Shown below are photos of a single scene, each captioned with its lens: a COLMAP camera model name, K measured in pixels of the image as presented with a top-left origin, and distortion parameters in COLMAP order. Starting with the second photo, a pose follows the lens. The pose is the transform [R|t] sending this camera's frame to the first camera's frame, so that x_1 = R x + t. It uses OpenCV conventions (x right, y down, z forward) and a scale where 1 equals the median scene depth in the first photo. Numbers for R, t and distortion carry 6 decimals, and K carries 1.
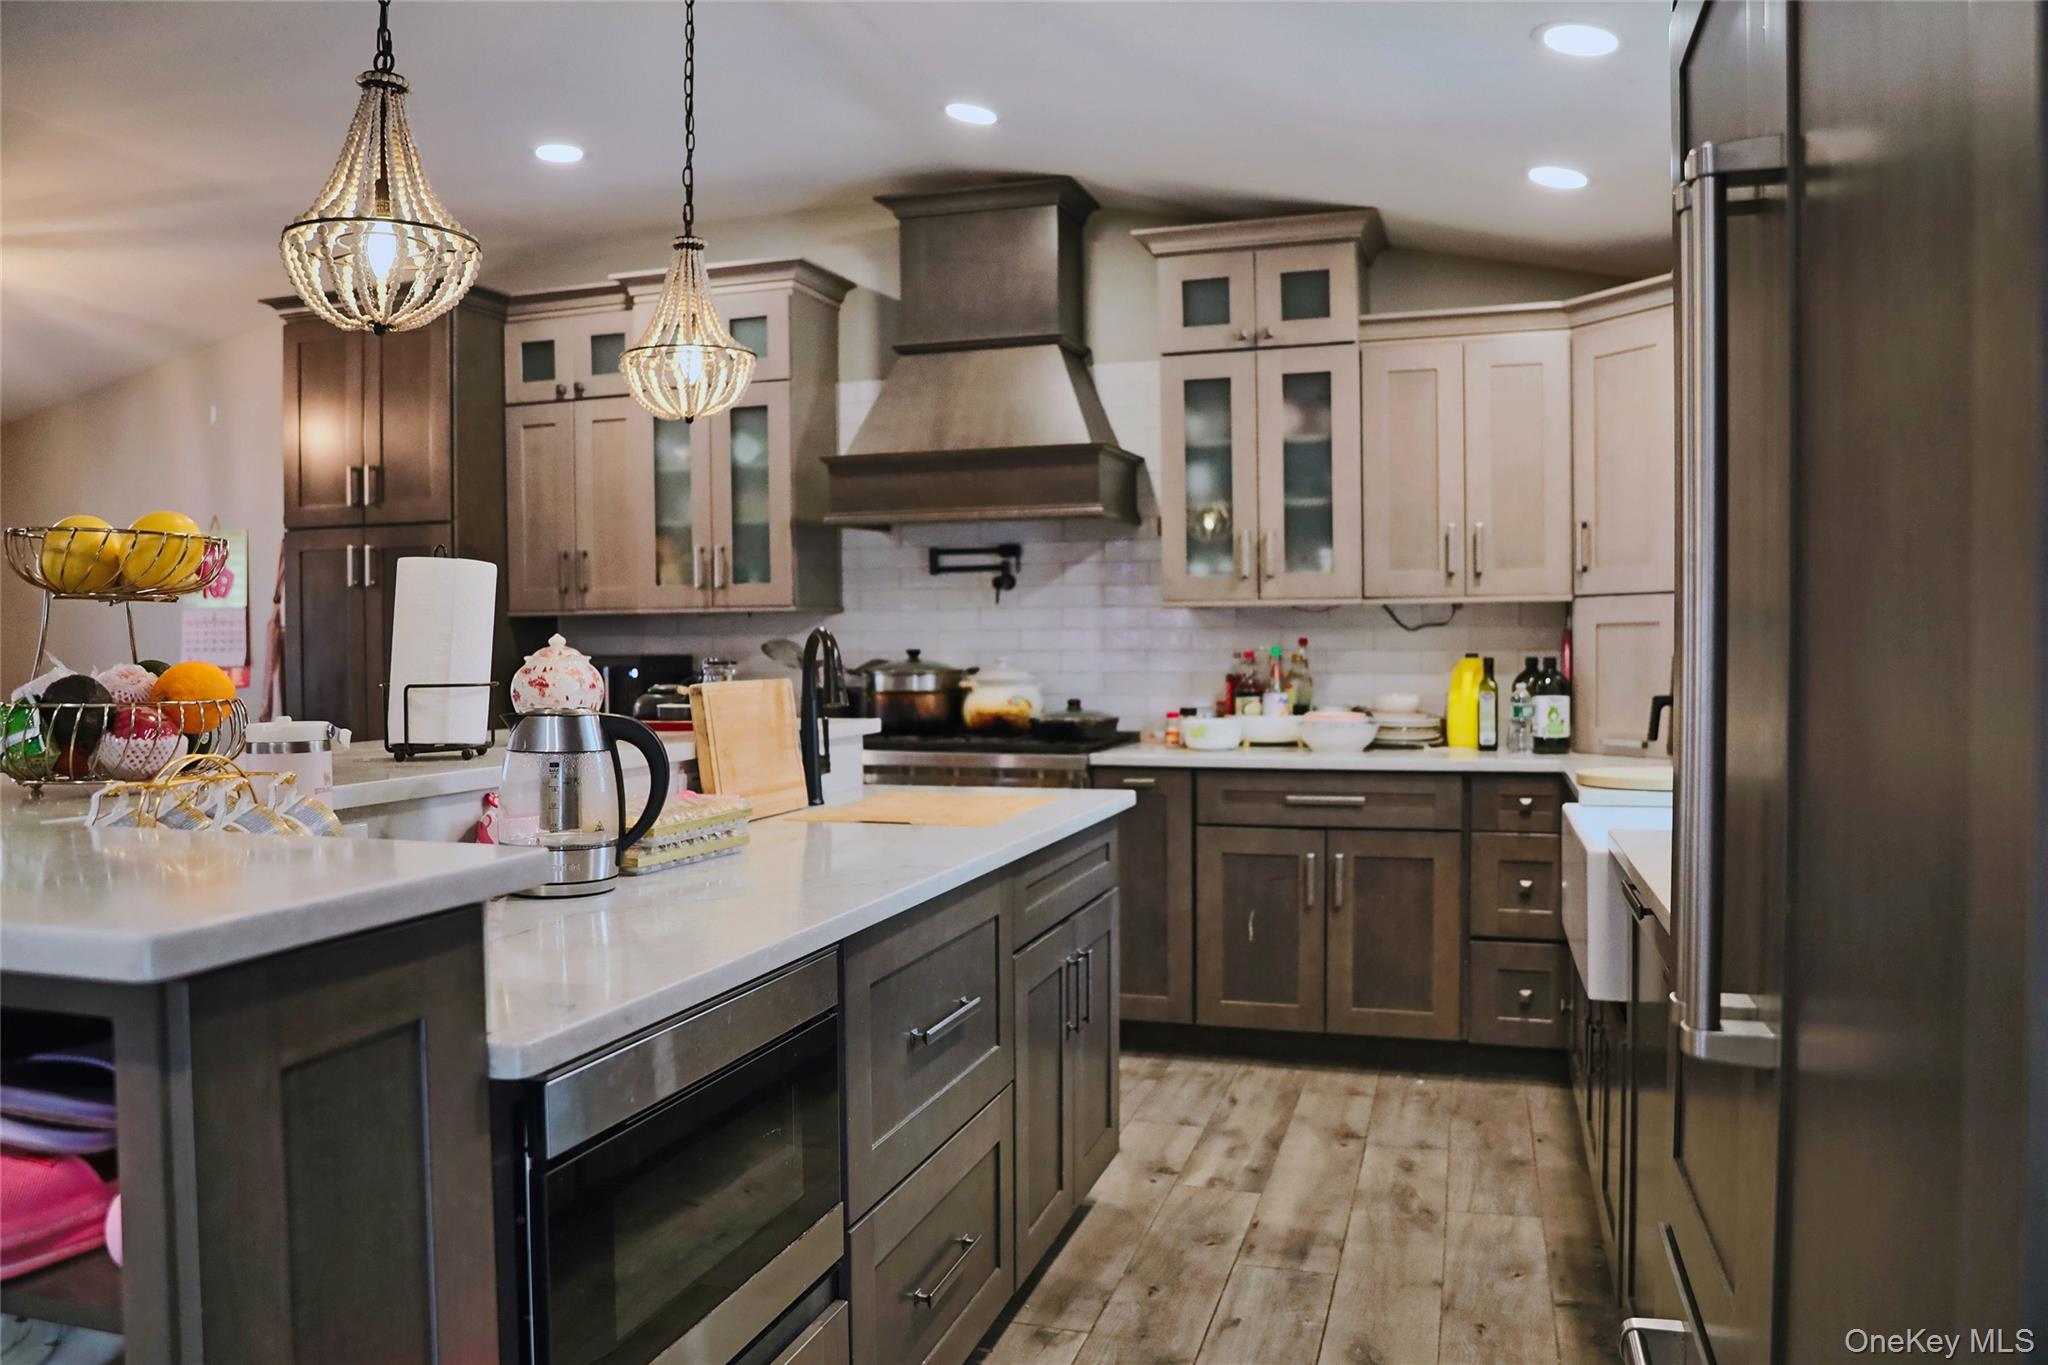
lens RADIAL K [[1460.0, 0, 1031.8], [0, 1460.0, 684.8], [0, 0, 1]] dist [-0.046615, 0.001156]
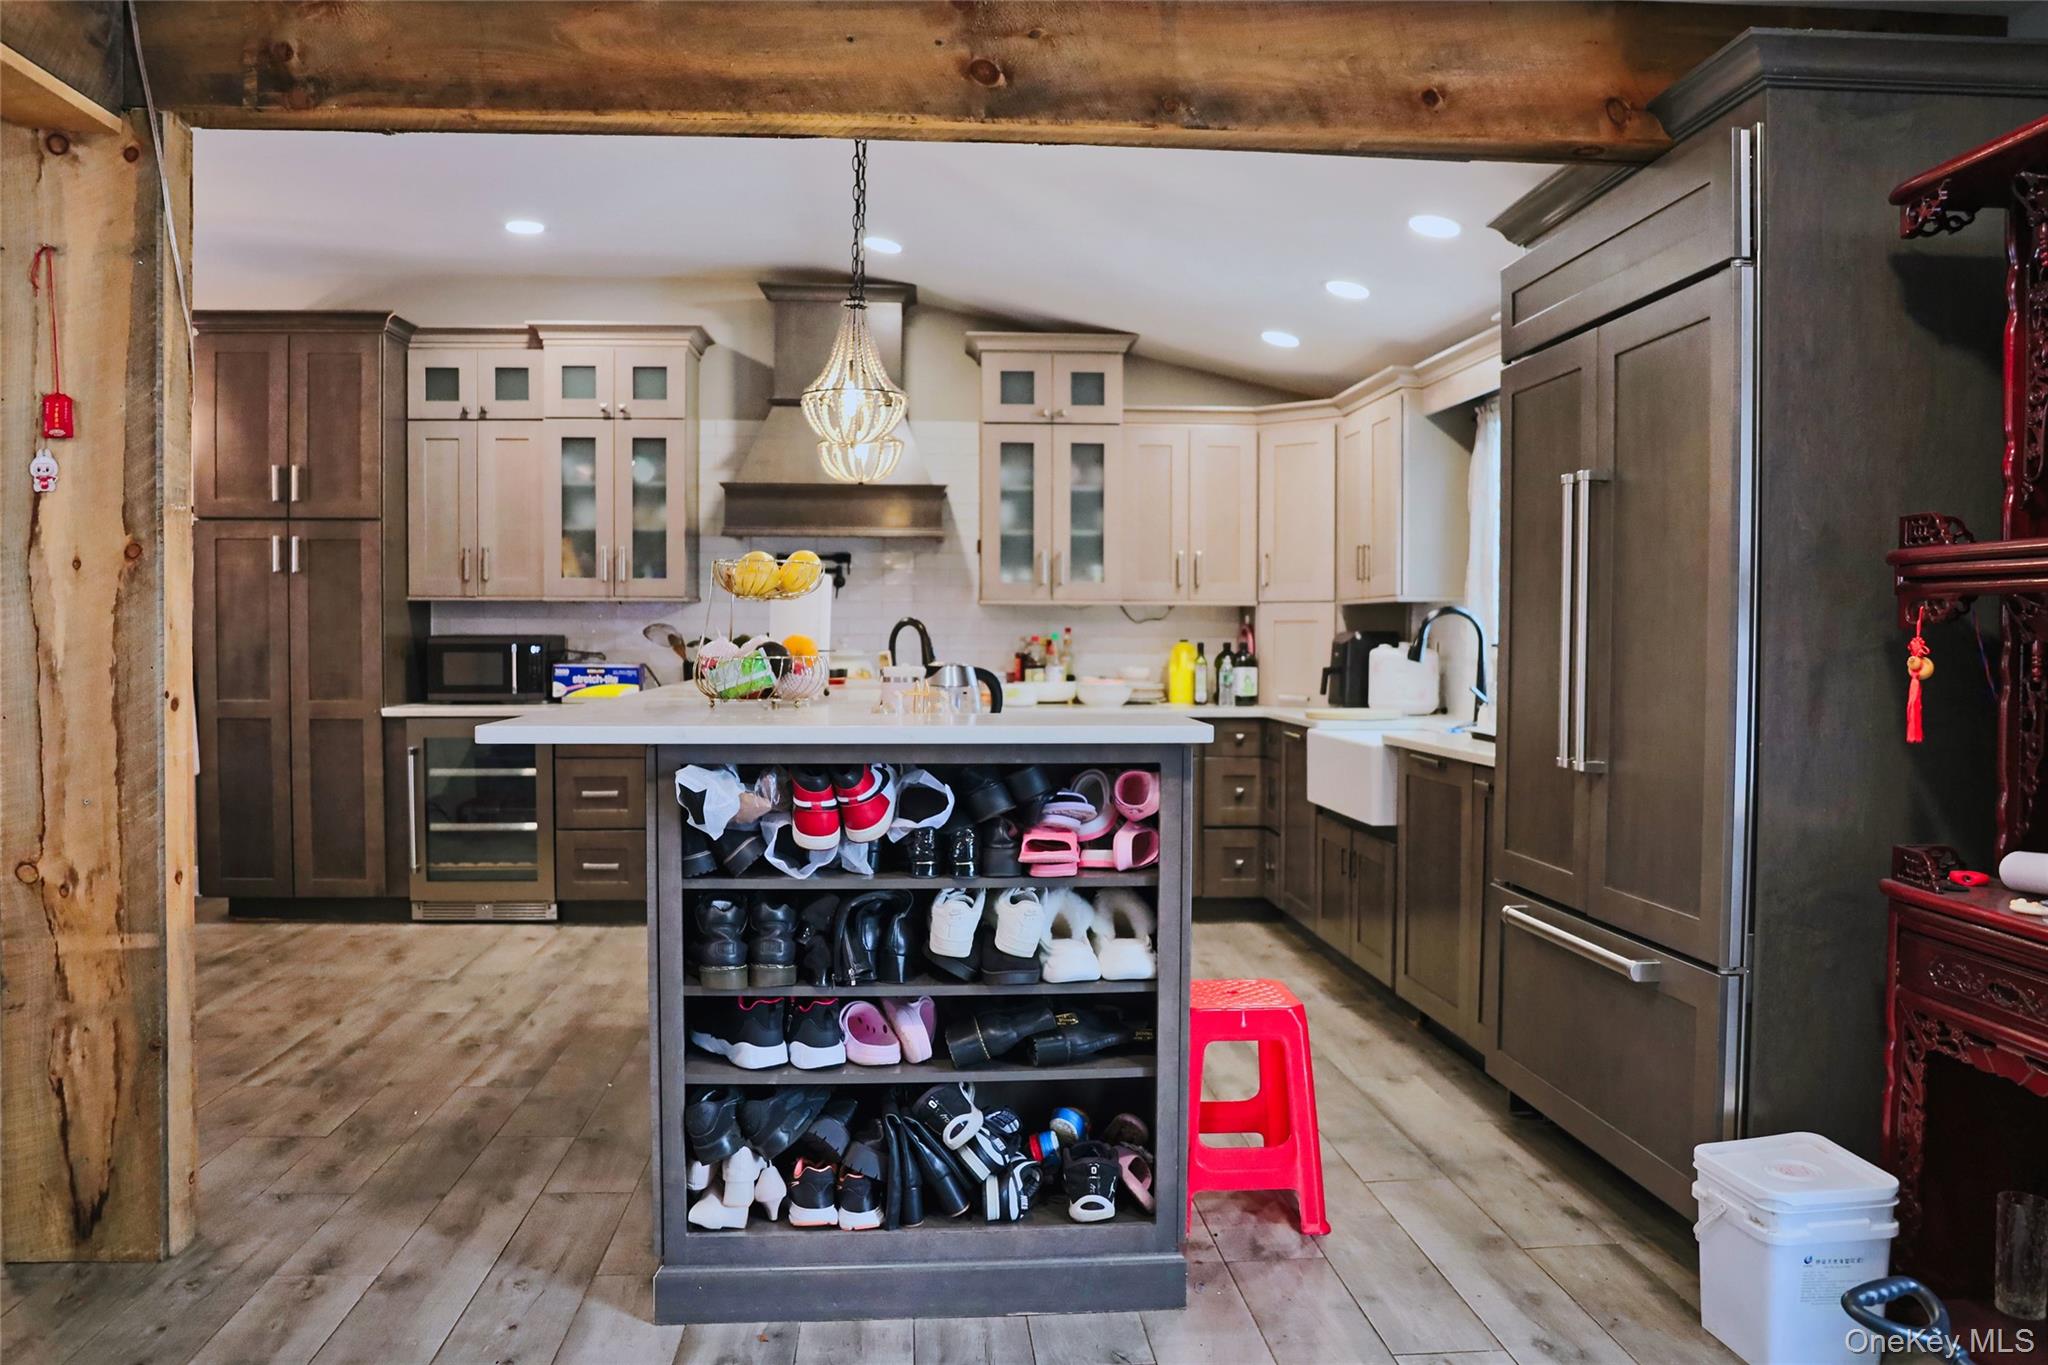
lens RADIAL K [[1460.0, 0, 1014.5], [0, 1460.0, 678.9], [0, 0, 1]] dist [-0.046615, 0.001156]
pose [[0.934383, -0.000126, 0.356270, -0.381138], [-0.001419, 0.999991, 0.004074, 0.012378], [-0.356267, -0.004312, 0.934374, -0.311446]]
